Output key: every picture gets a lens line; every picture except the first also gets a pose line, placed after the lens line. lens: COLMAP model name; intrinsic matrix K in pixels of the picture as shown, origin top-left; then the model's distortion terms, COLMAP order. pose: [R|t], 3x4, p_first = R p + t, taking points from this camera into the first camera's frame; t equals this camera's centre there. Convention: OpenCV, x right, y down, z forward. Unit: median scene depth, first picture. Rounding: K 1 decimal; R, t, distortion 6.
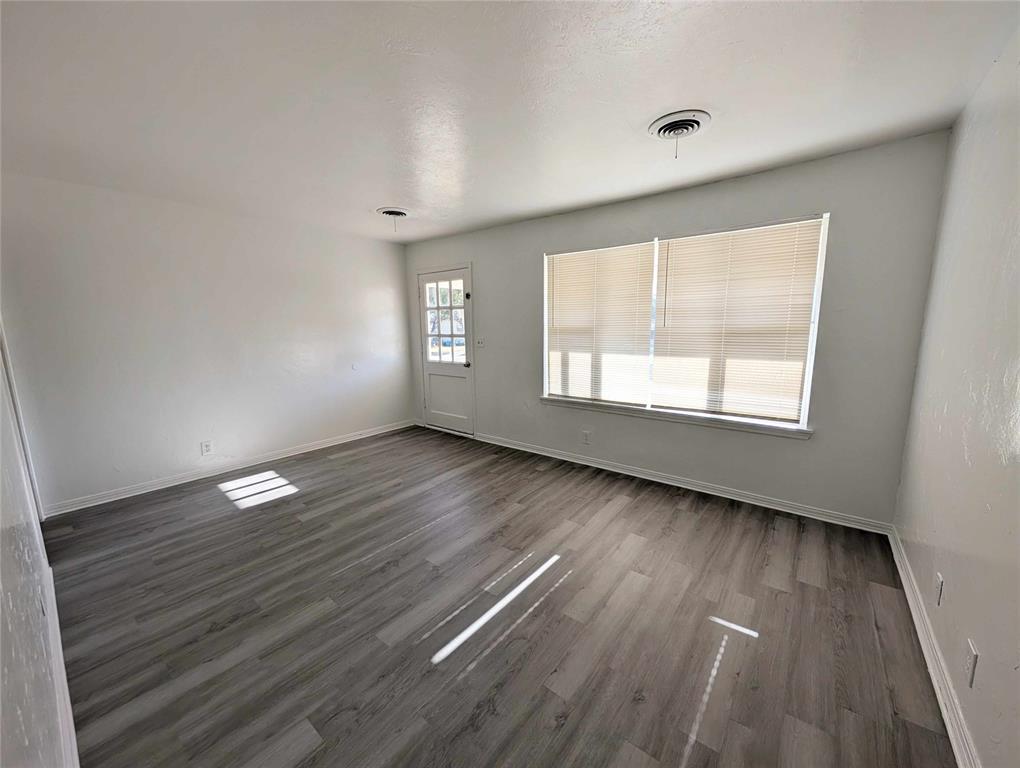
lens RADIAL K [[384.1, 0, 512.1], [0, 384.1, 385.6], [0, 0, 1]] dist [0.001347, 0.000136]
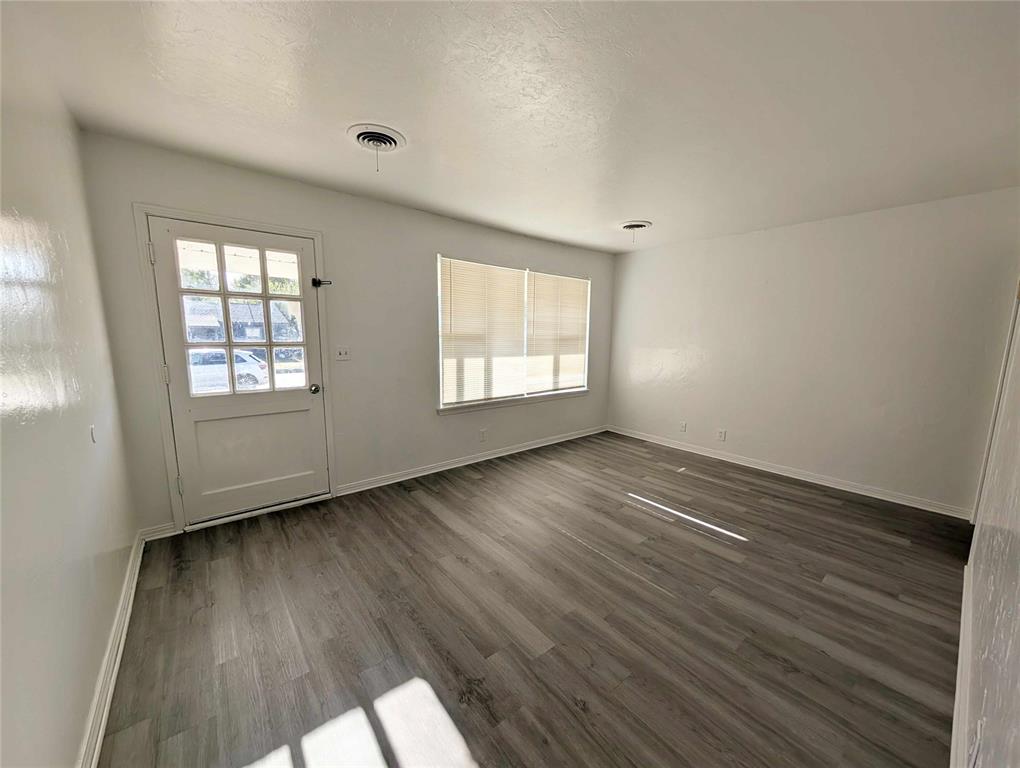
lens RADIAL K [[384.1, 0, 509.1], [0, 384.1, 386.0], [0, 0, 1]] dist [0.001347, 0.000136]
pose [[0.212249, -0.121350, 0.969652, -1.136086], [0.127708, 0.987195, 0.095591, -0.129534], [-0.968835, 0.103543, 0.225029, 0.934968]]
